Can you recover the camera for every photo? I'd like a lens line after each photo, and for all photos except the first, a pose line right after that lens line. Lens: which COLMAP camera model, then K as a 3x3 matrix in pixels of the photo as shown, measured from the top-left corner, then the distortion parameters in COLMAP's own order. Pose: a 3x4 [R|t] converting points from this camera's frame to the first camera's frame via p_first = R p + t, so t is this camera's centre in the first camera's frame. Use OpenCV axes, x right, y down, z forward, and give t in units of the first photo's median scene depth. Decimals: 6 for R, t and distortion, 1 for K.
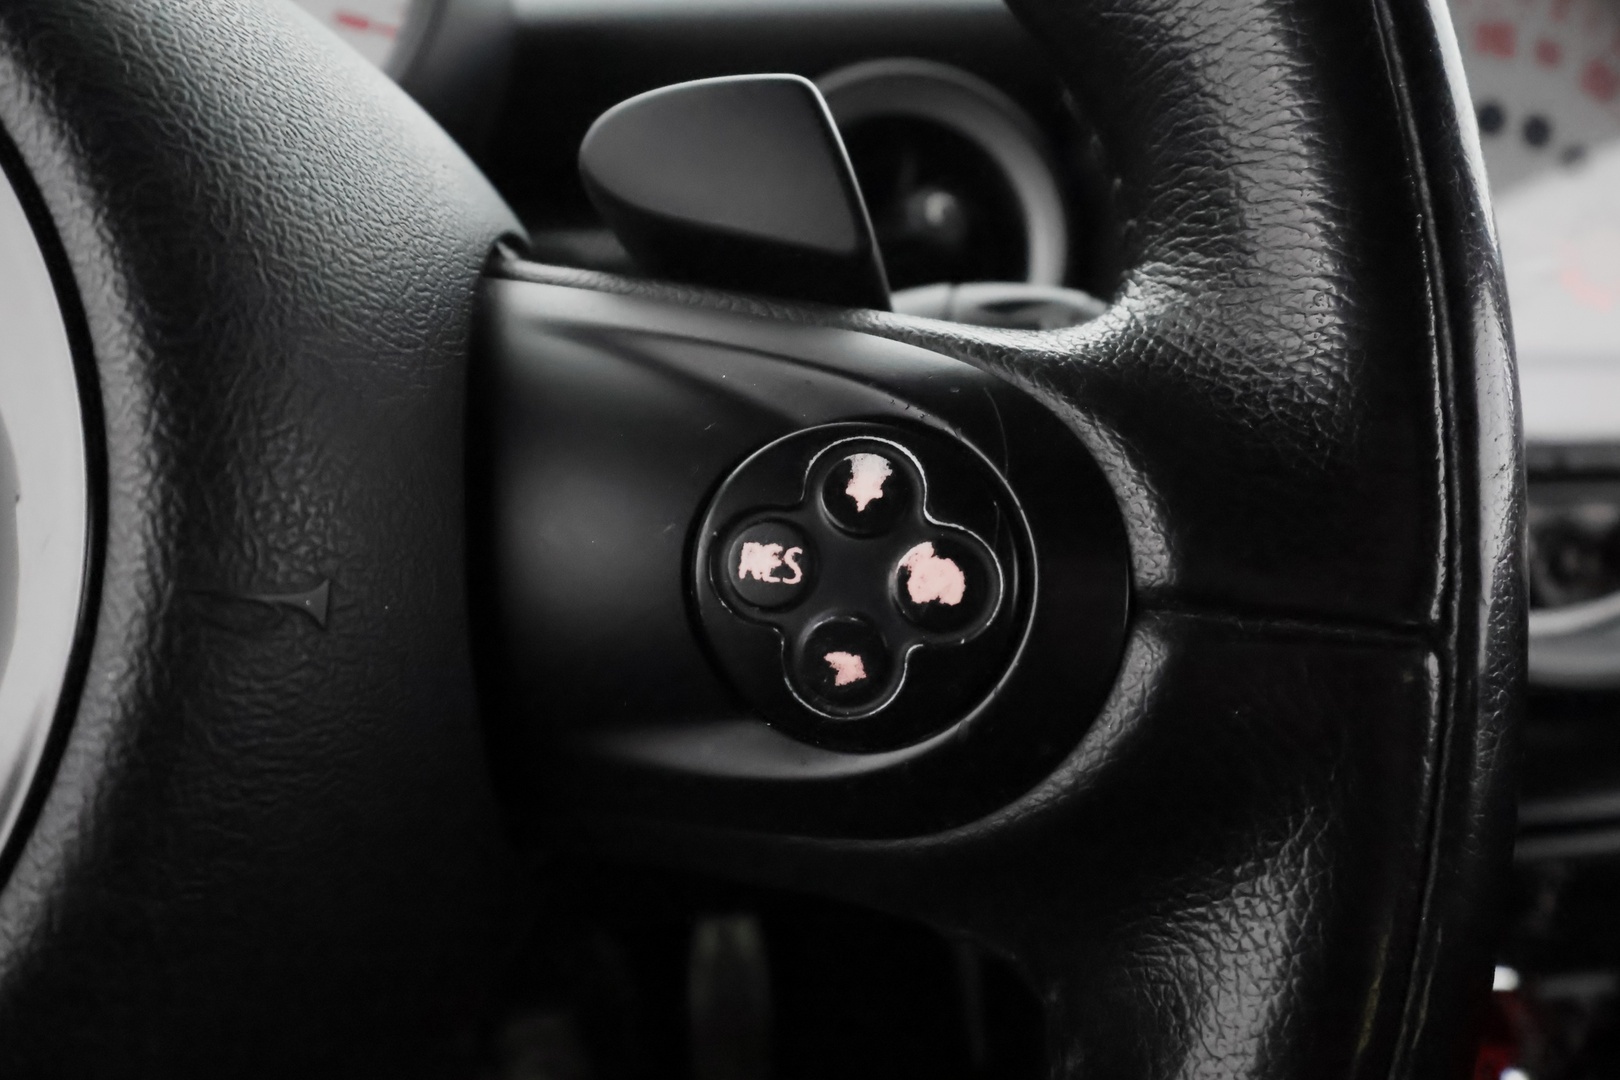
lens RADIAL K [[1115.2, 0, 808.1], [0, 1115.2, 541.1], [0, 0, 1]] dist [0.007115, 0.003576]
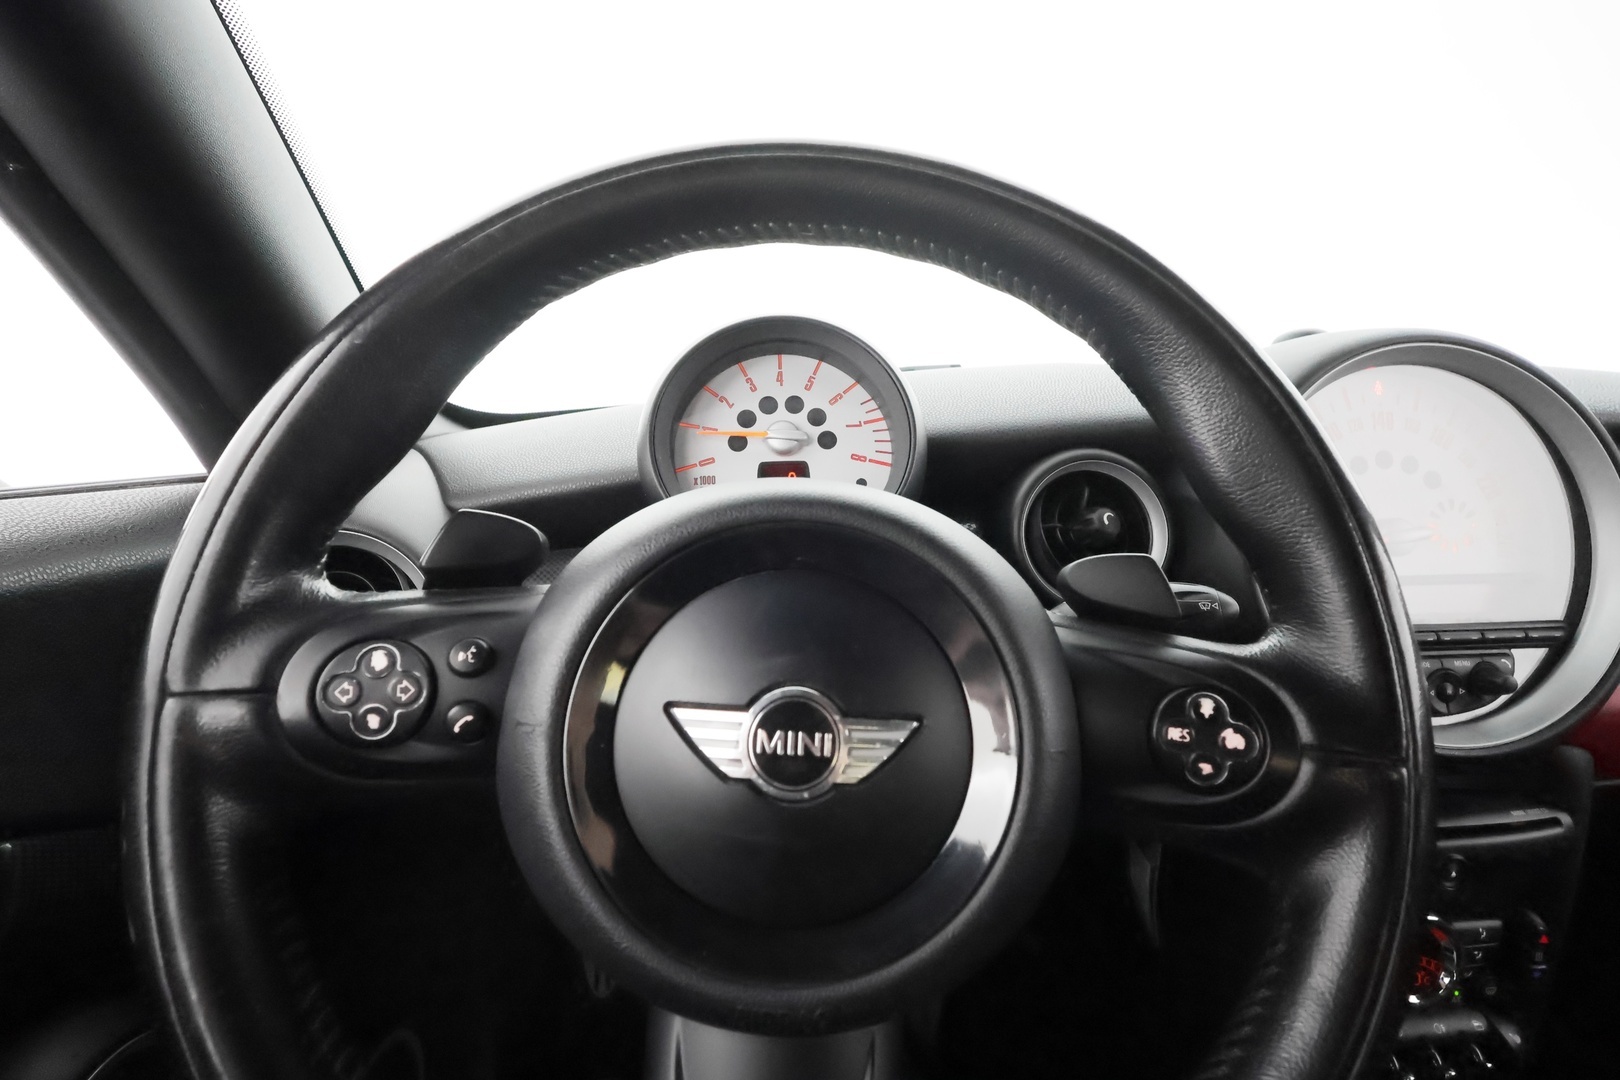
lens RADIAL K [[747.1, 0, 814.2], [0, 747.1, 540.4], [0, 0, 1]] dist [-0.000361, 0.000047]
pose [[0.994663, -0.013397, -0.102303, -0.844769], [0.001580, 0.993396, -0.114729, -0.288228], [0.103164, 0.113955, 0.988115, -1.283293]]
